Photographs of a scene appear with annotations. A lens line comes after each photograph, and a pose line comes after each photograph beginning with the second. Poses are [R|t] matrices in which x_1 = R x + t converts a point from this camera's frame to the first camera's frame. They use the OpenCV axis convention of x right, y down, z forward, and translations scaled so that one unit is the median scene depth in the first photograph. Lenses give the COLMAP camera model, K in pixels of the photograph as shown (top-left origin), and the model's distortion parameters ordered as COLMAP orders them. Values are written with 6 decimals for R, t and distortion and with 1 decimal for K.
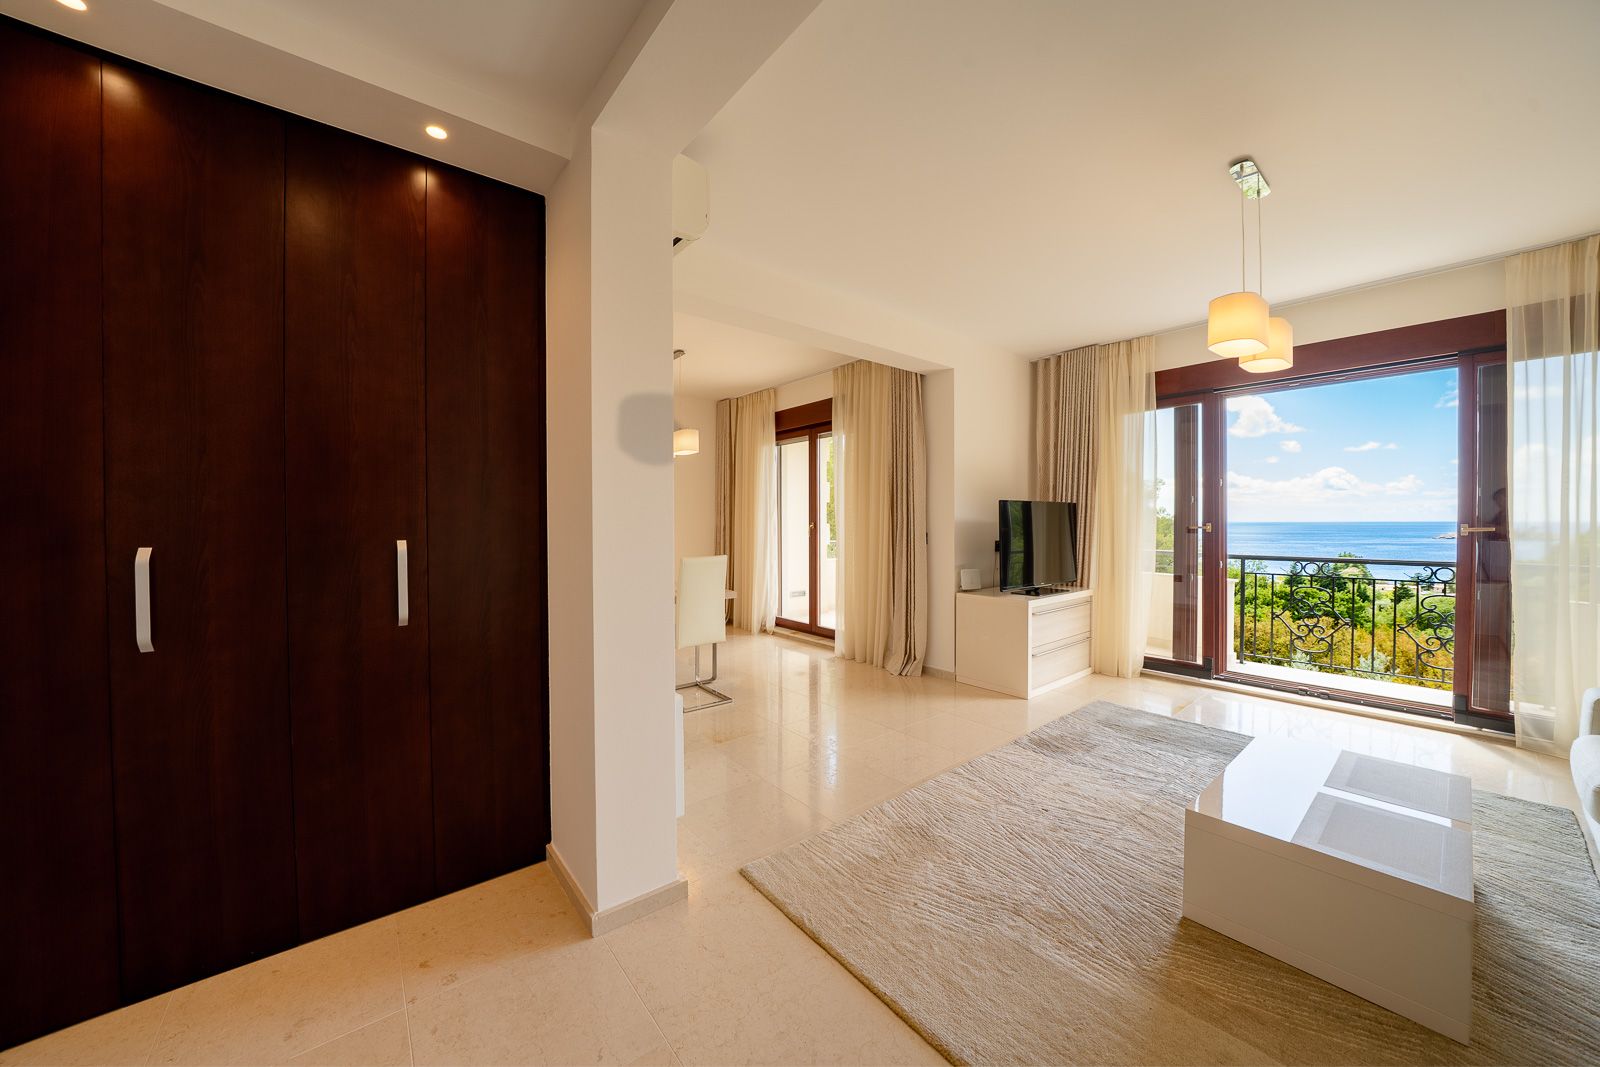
lens RADIAL K [[562.3, 0, 788.5], [0, 562.3, 528.5], [0, 0, 1]] dist [-0.022824, 0.001492]
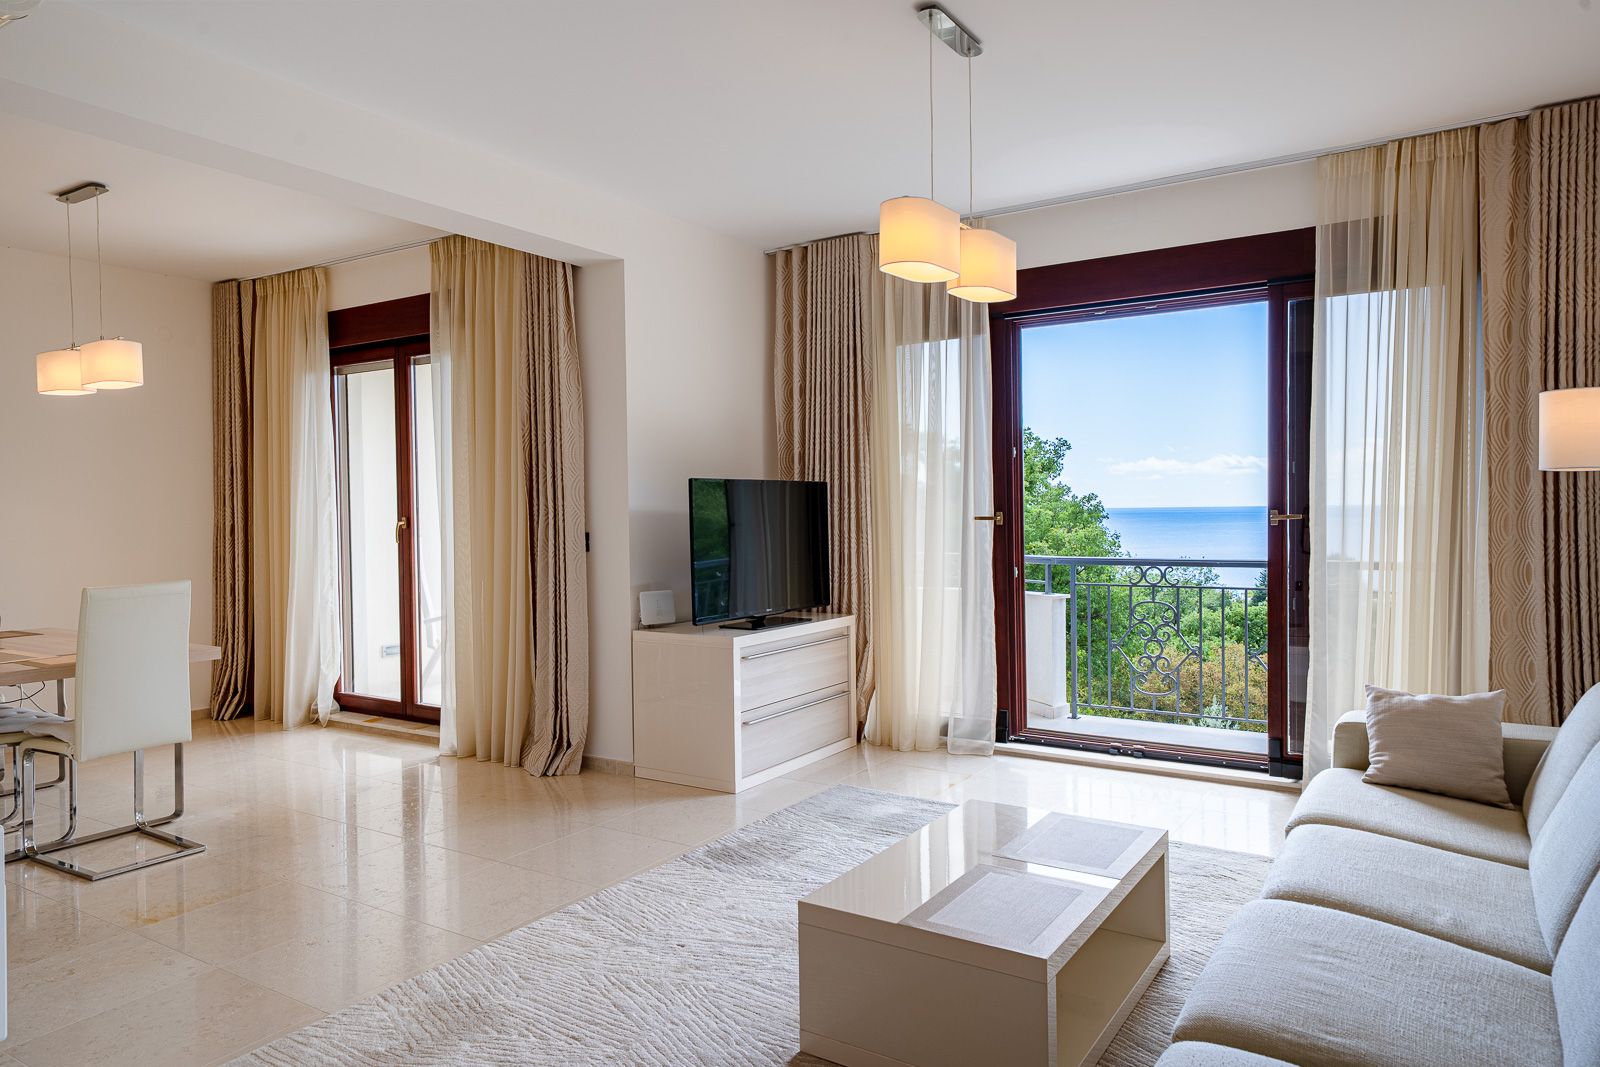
lens RADIAL K [[1050.7, 0, 792.7], [0, 1050.7, 529.2], [0, 0, 1]] dist [0.029966, 0.005239]
pose [[0.950877, -0.015173, 0.309197, 0.112854], [0.014064, 0.999884, 0.005817, 0.000585], [-0.309249, -0.001183, 0.950980, -0.135355]]
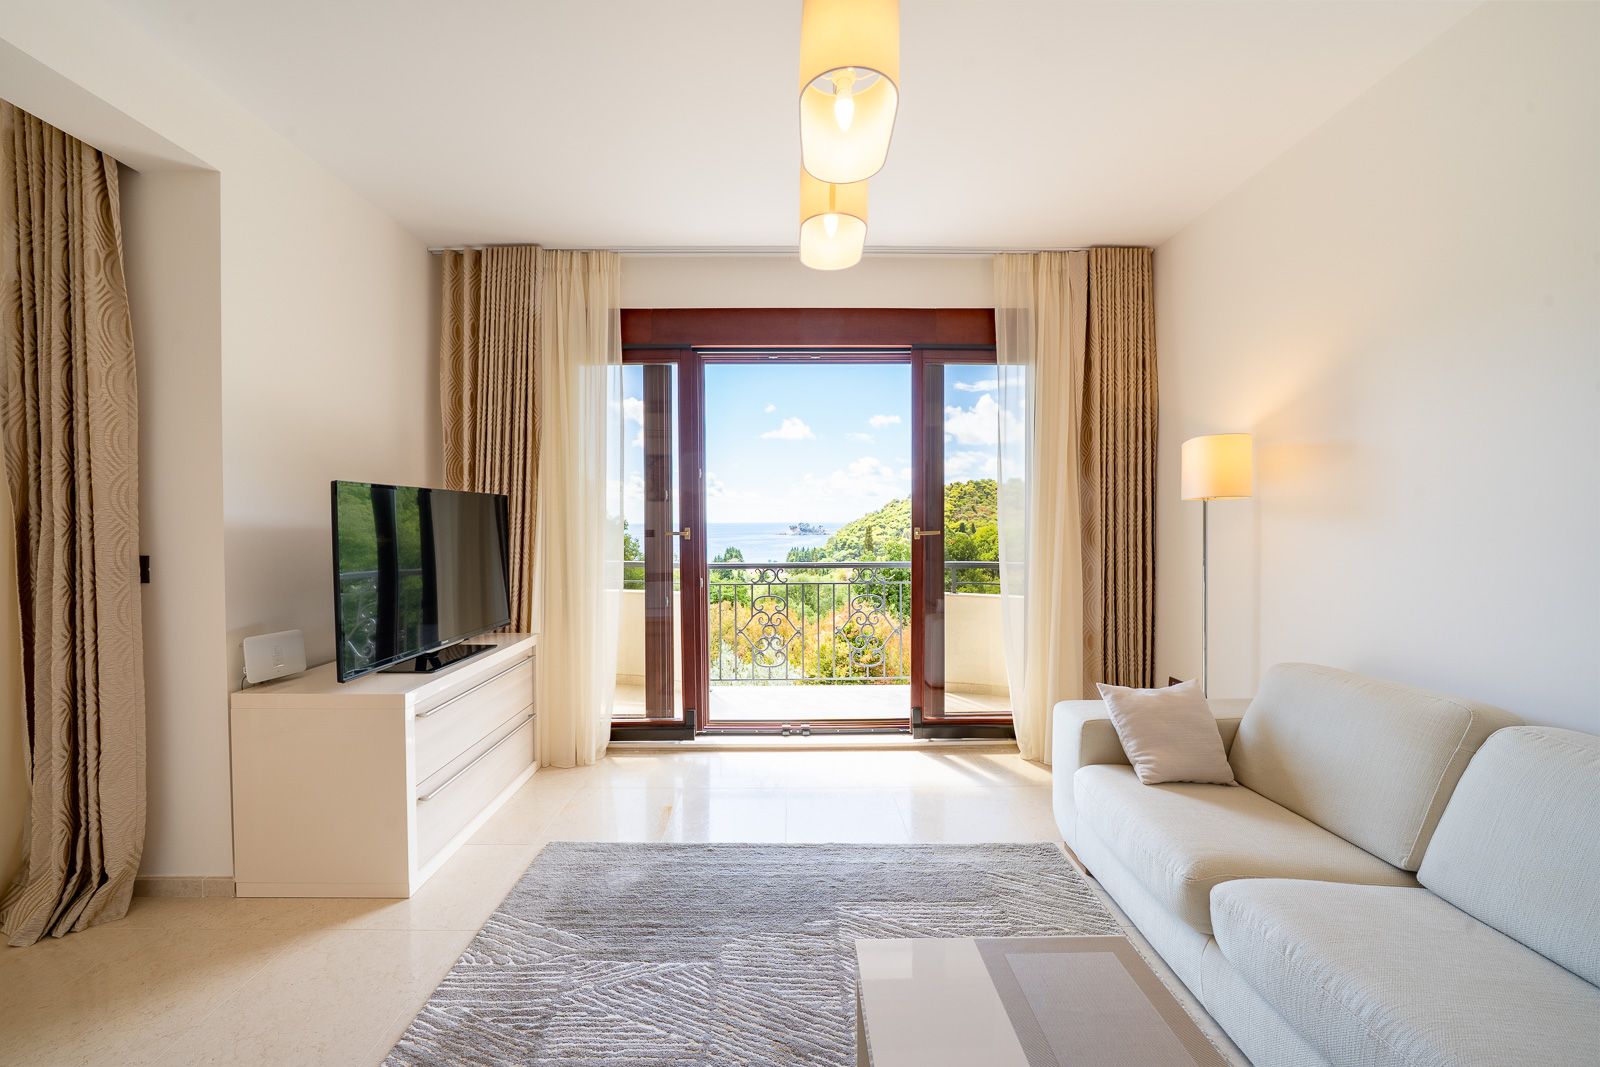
lens RADIAL K [[601.2, 0, 794.2], [0, 601.2, 528.6], [0, 0, 1]] dist [-0.010435, 0.000619]
pose [[0.622122, -0.009465, 0.782863, 0.210470], [0.013006, 0.999914, 0.001753, -0.007230], [-0.782812, 0.009091, 0.622192, 0.373778]]
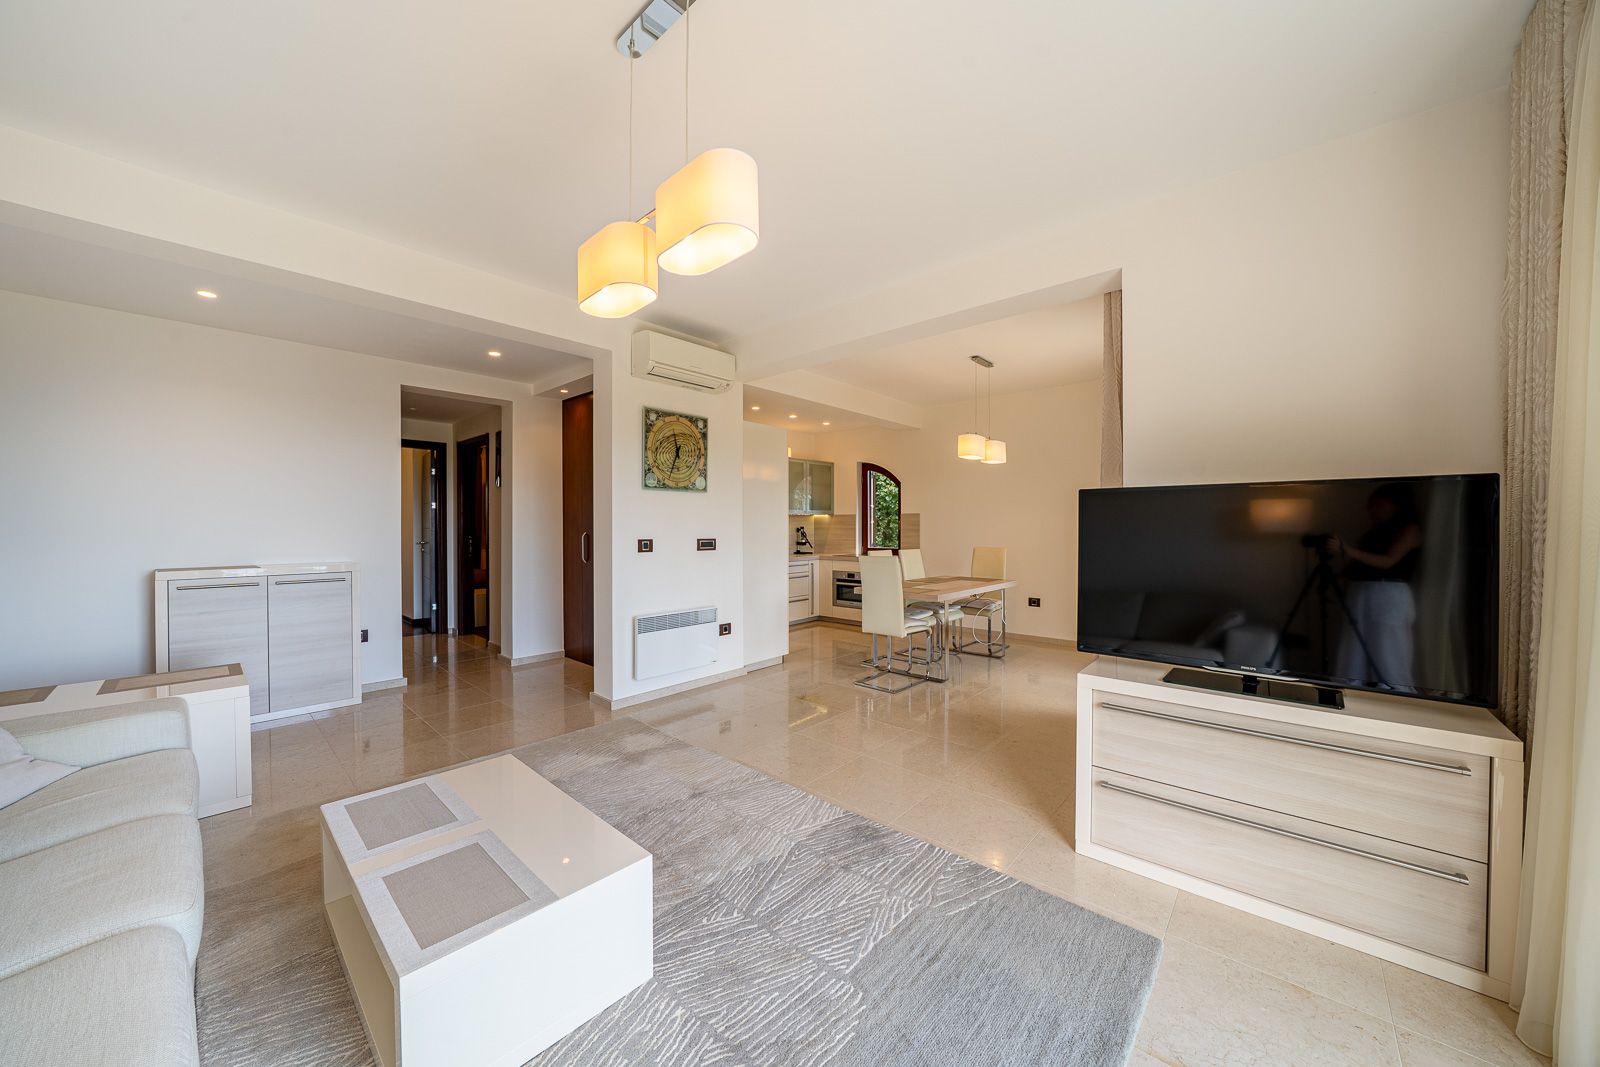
lens RADIAL K [[562.3, 0, 799.6], [0, 562.3, 532.8], [0, 0, 1]] dist [-0.022824, 0.001492]
pose [[0.155566, 0.017489, -0.987671, 0.818142], [-0.013450, 0.999788, 0.015585, -0.012334], [0.987734, 0.010860, 0.155769, 0.571913]]
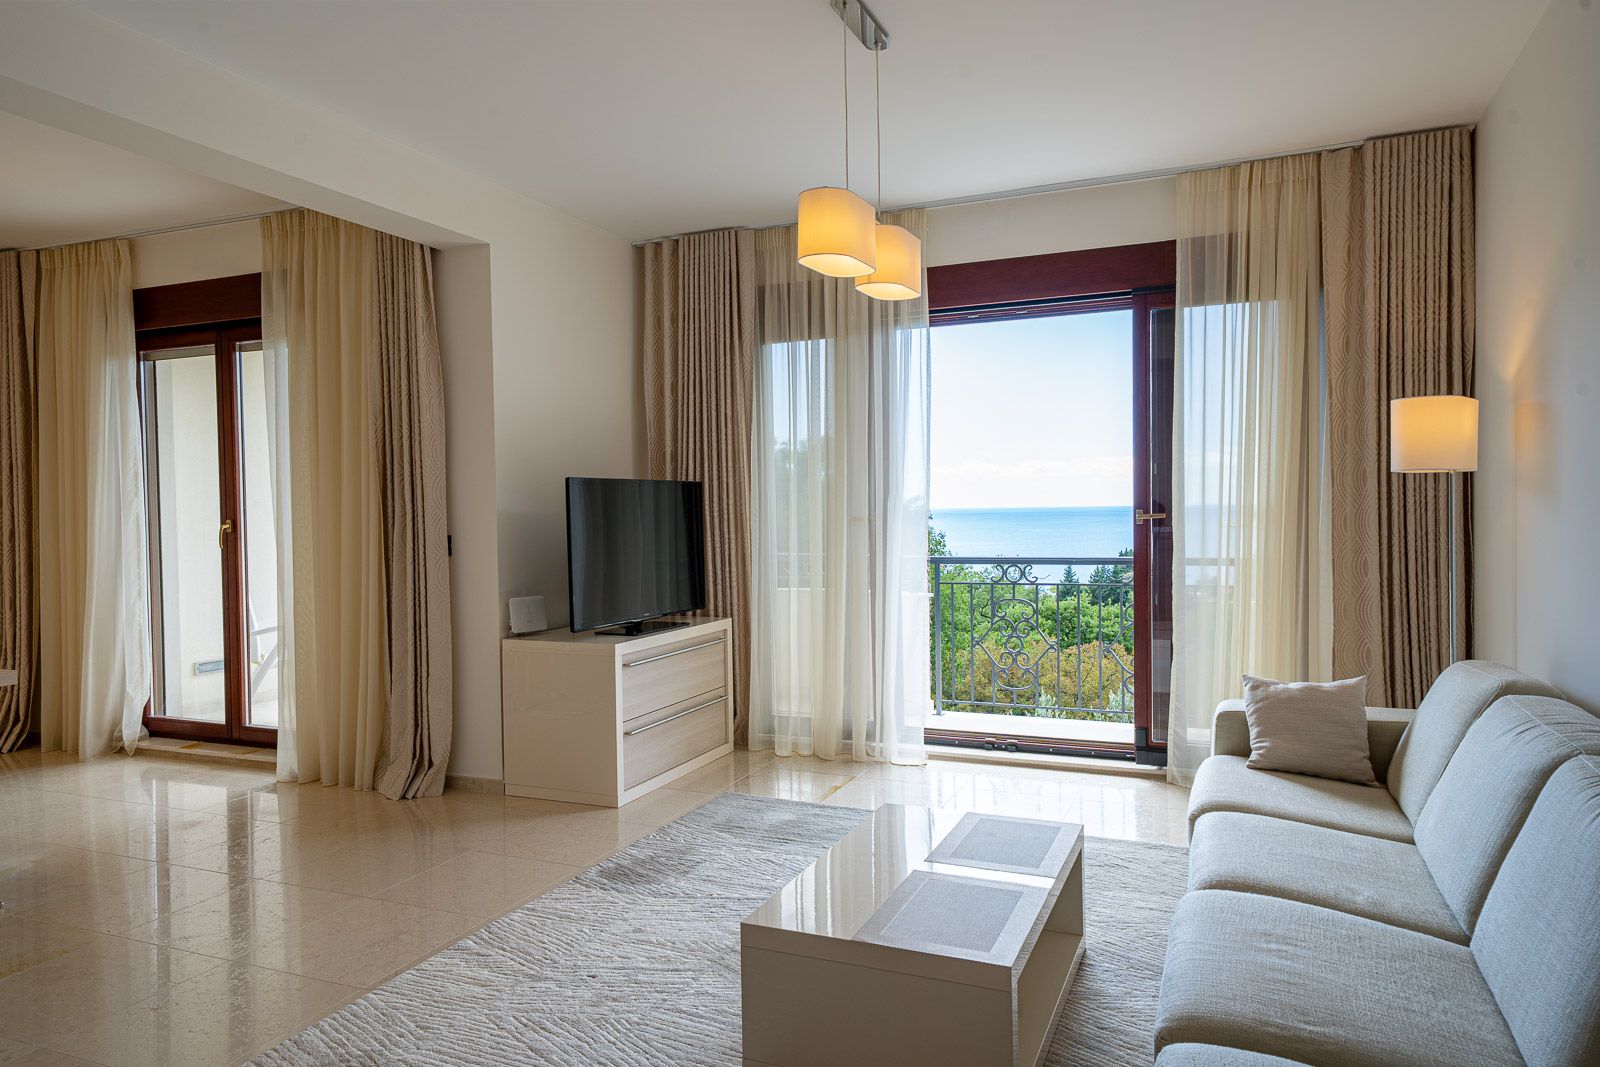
lens RADIAL K [[1050.7, 0, 795.8], [0, 1050.7, 529.4], [0, 0, 1]] dist [0.029966, 0.005239]
pose [[0.885251, -0.020061, 0.464681, 0.067605], [0.018629, 0.999797, 0.007672, -0.000028], [-0.464741, 0.001865, 0.885445, -0.086689]]
